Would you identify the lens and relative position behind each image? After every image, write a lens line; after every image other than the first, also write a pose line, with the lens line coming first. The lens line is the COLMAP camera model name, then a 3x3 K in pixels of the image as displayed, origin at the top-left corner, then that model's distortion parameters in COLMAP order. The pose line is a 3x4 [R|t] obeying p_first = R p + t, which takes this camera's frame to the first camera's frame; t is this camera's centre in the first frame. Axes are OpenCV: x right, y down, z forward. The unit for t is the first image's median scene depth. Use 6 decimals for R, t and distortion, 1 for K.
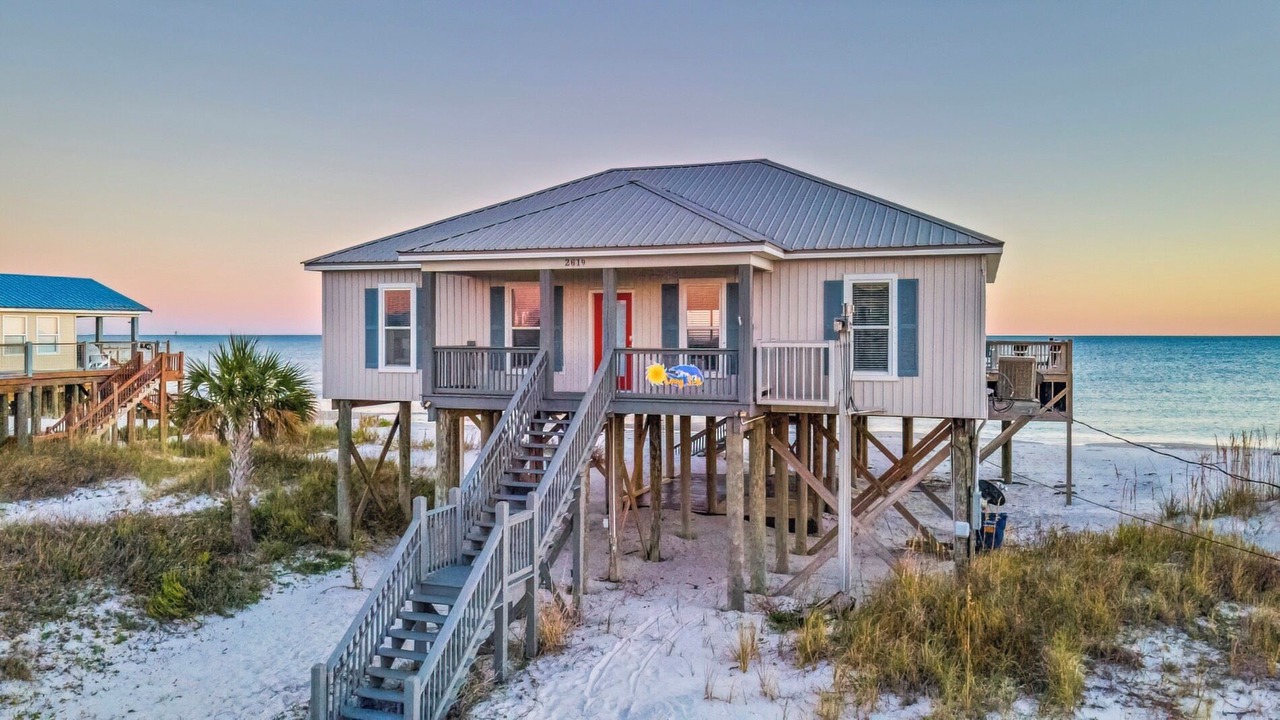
lens RADIAL K [[578.8, 0, 642.0], [0, 578.8, 343.2], [0, 0, 1]] dist [0.007328, 0.000761]
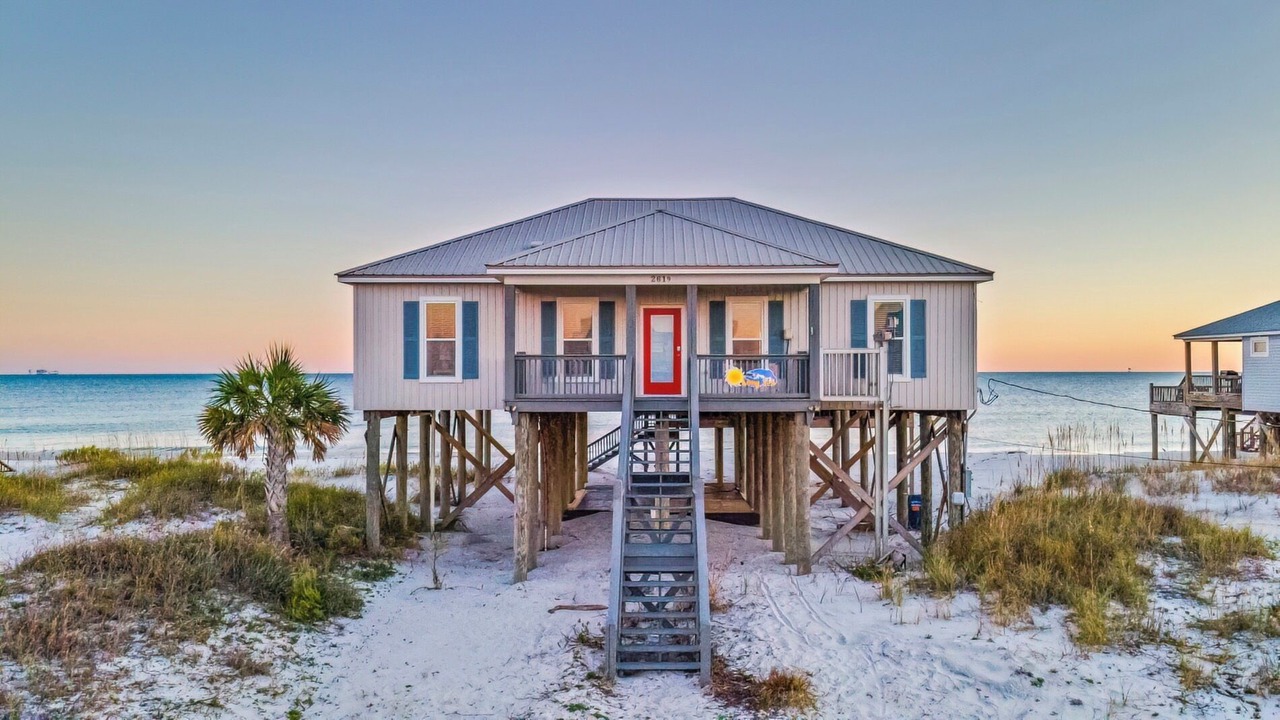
lens RADIAL K [[543.3, 0, 640.0], [0, 543.3, 358.5], [0, 0, 1]] dist [-0.000702, -0.000005]
pose [[0.981017, -0.001647, 0.193915, -0.349572], [0.003865, 0.999931, -0.011060, 0.026040], [-0.193883, 0.011600, 0.980956, -0.027093]]
